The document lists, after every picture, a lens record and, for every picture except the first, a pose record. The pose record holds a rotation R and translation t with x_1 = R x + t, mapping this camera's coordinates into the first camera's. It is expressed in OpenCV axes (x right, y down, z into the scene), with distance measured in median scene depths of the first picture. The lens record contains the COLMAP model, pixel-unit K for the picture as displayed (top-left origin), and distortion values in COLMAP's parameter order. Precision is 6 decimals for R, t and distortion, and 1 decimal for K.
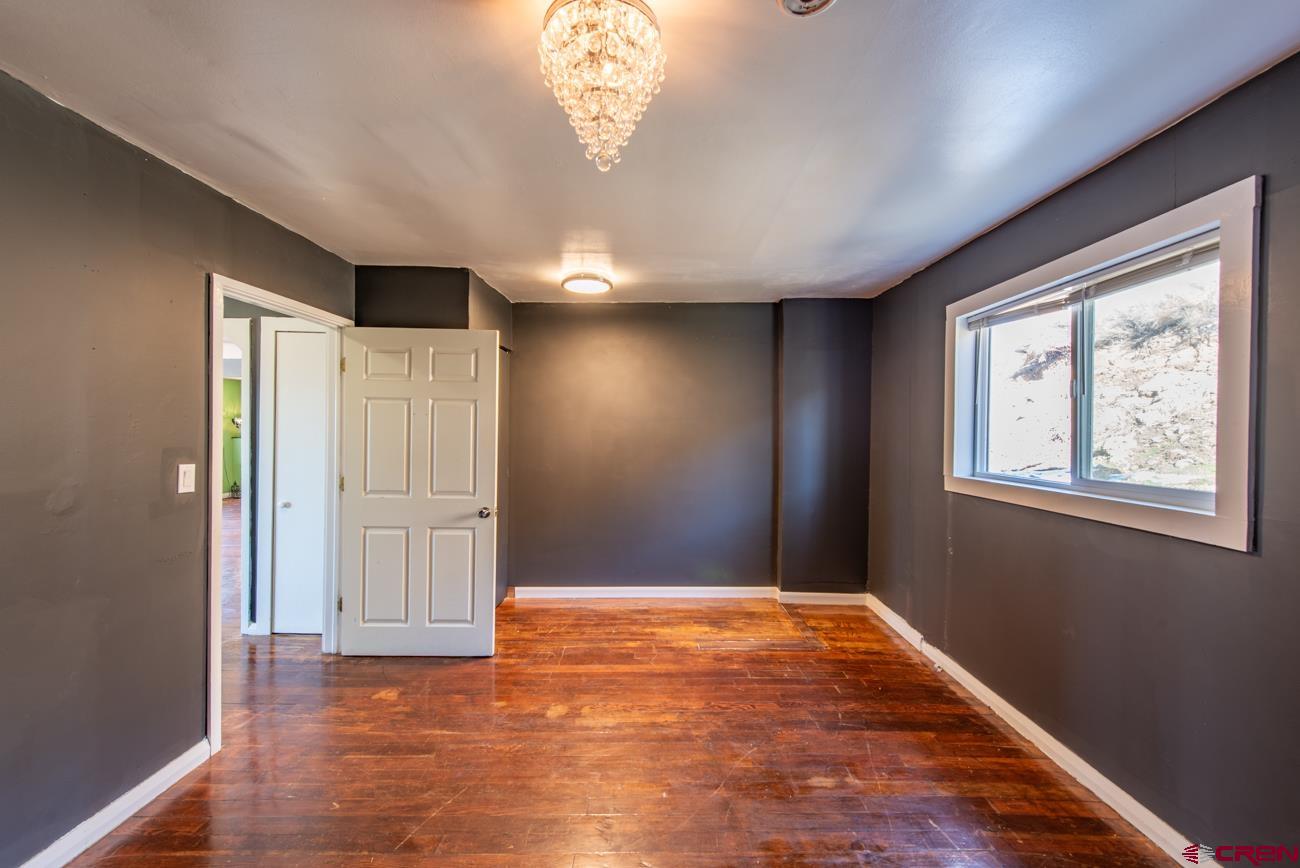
lens RADIAL K [[506.1, 0, 648.5], [0, 506.1, 432.0], [0, 0, 1]] dist [0.001717, -0.000197]
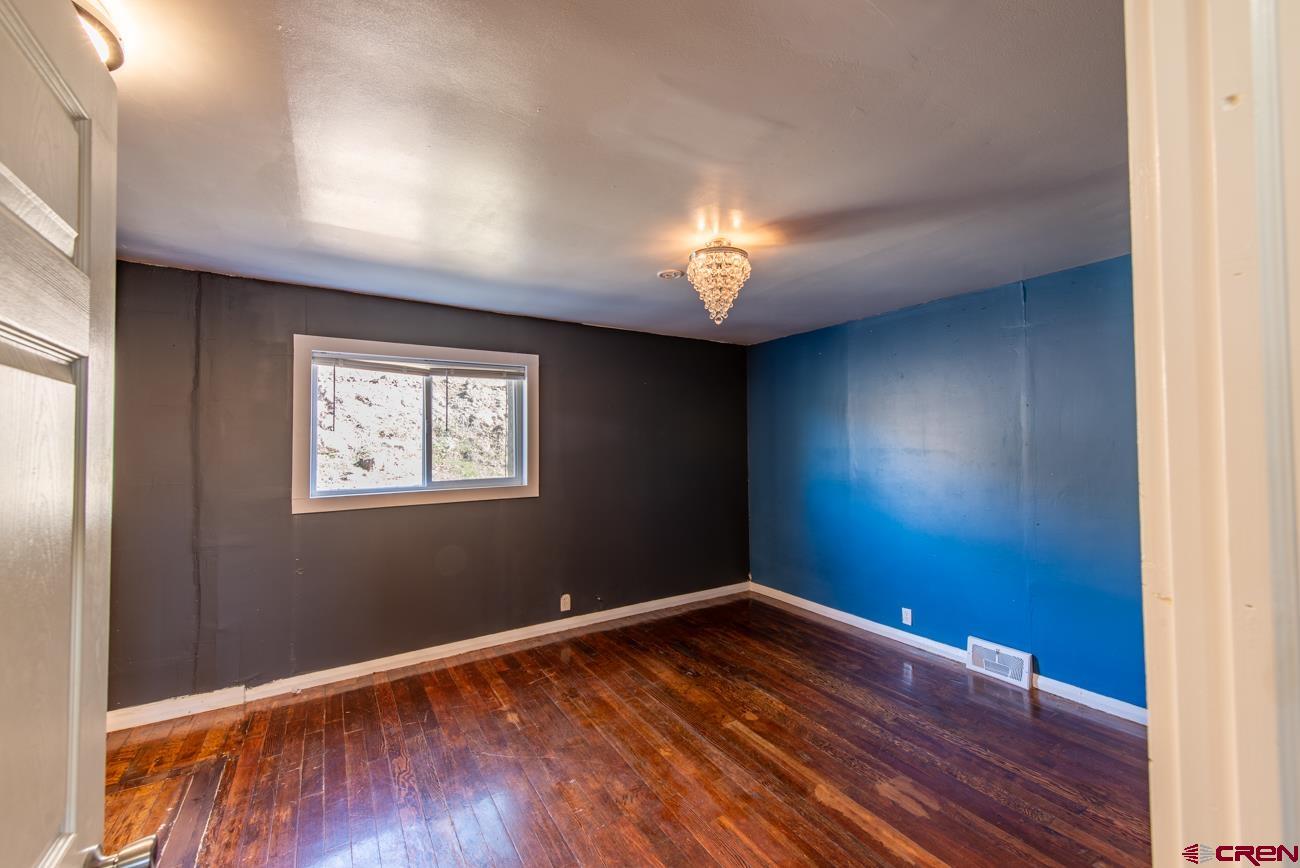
lens RADIAL K [[506.1, 0, 648.5], [0, 506.1, 432.0], [0, 0, 1]] dist [0.001717, -0.000197]
pose [[-0.542325, 0.022174, 0.839876, -0.675286], [0.013473, 0.999753, -0.017695, -0.022359], [-0.840061, 0.001720, -0.542490, 0.973887]]
